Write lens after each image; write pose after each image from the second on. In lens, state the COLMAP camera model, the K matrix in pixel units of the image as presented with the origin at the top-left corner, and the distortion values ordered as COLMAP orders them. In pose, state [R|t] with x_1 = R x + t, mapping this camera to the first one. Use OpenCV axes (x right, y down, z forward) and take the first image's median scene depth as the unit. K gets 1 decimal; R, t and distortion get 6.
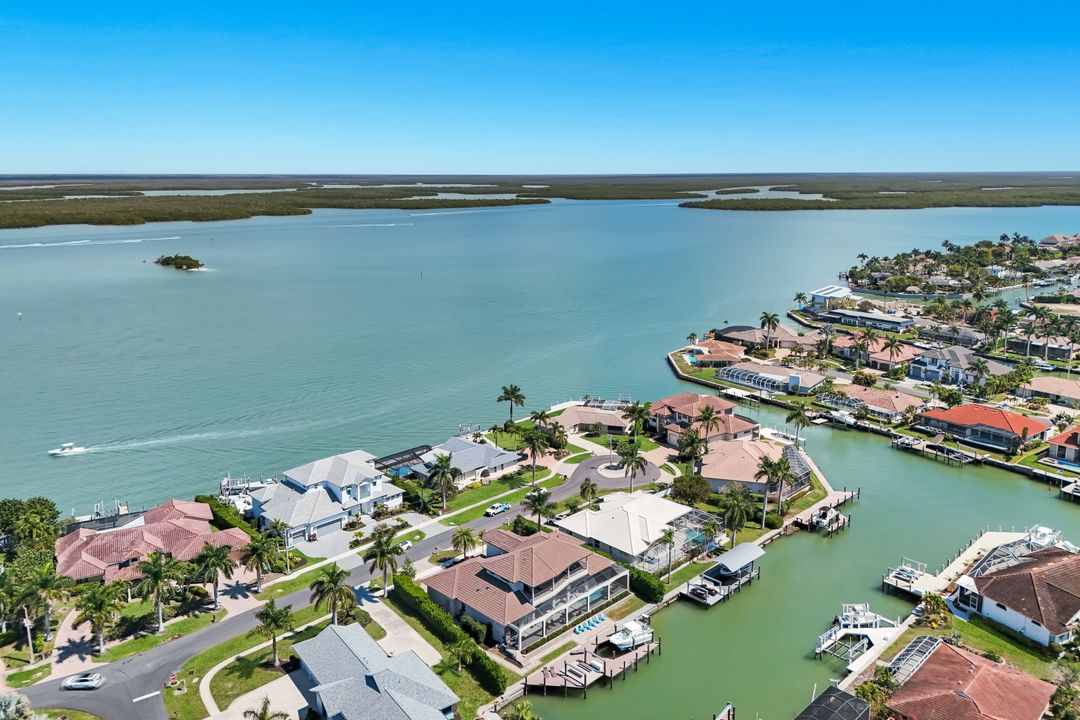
lens RADIAL K [[816.7, 0, 543.4], [0, 816.7, 307.8], [0, 0, 1]] dist [0.044189, -0.001648]
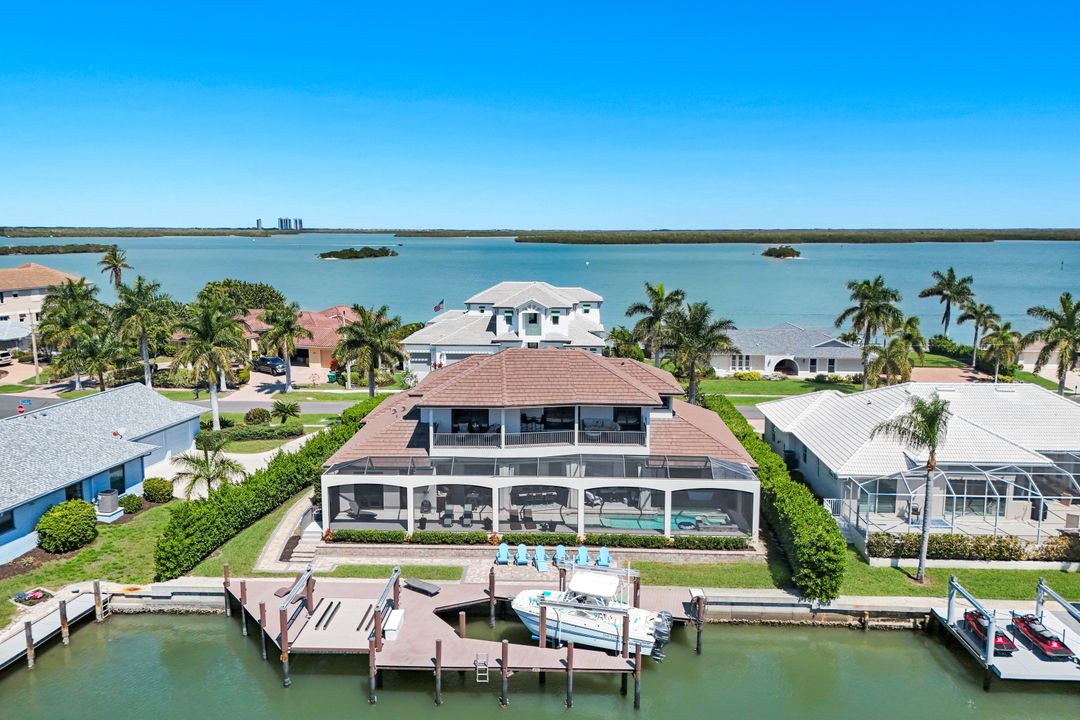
lens RADIAL K [[816.7, 0, 543.4], [0, 816.7, 307.8], [0, 0, 1]] dist [0.044189, -0.001648]
pose [[0.682836, 0.073978, -0.726817, 0.291262], [-0.127183, 0.991706, -0.018547, 0.273812], [0.719416, 0.105103, 0.686581, 0.715832]]
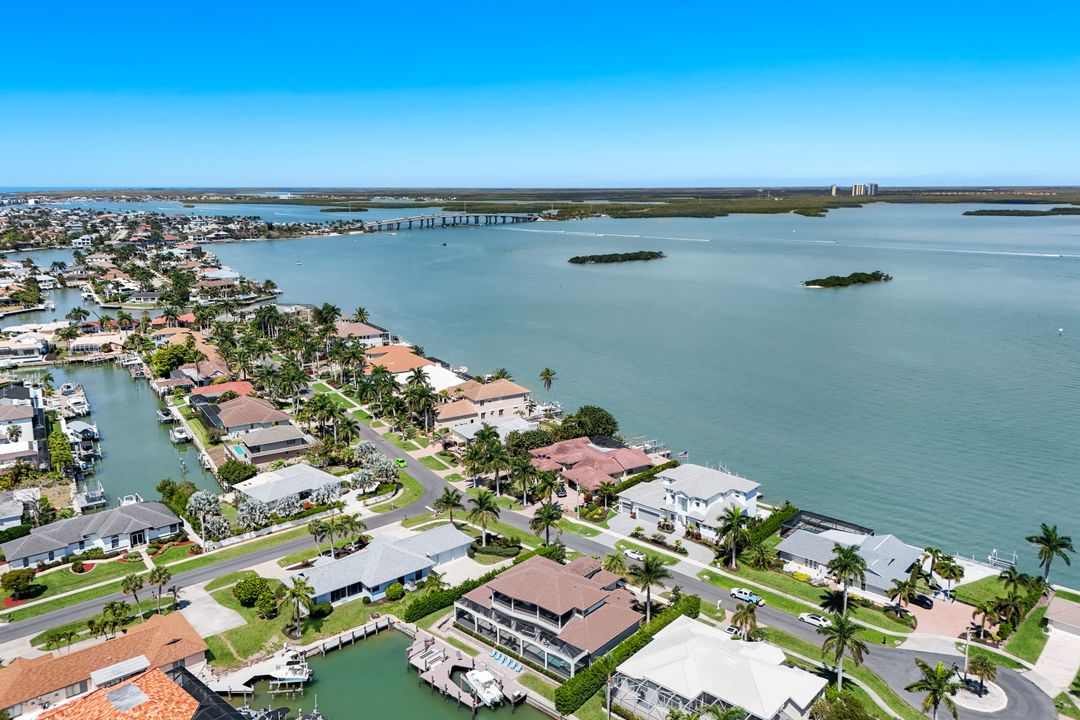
lens RADIAL K [[816.7, 0, 543.4], [0, 816.7, 307.8], [0, 0, 1]] dist [0.044189, -0.001648]
pose [[0.067022, 0.156884, -0.985340, 0.926602], [-0.169463, 0.975002, 0.143711, -0.168766], [0.983255, 0.157346, 0.091933, 0.855542]]
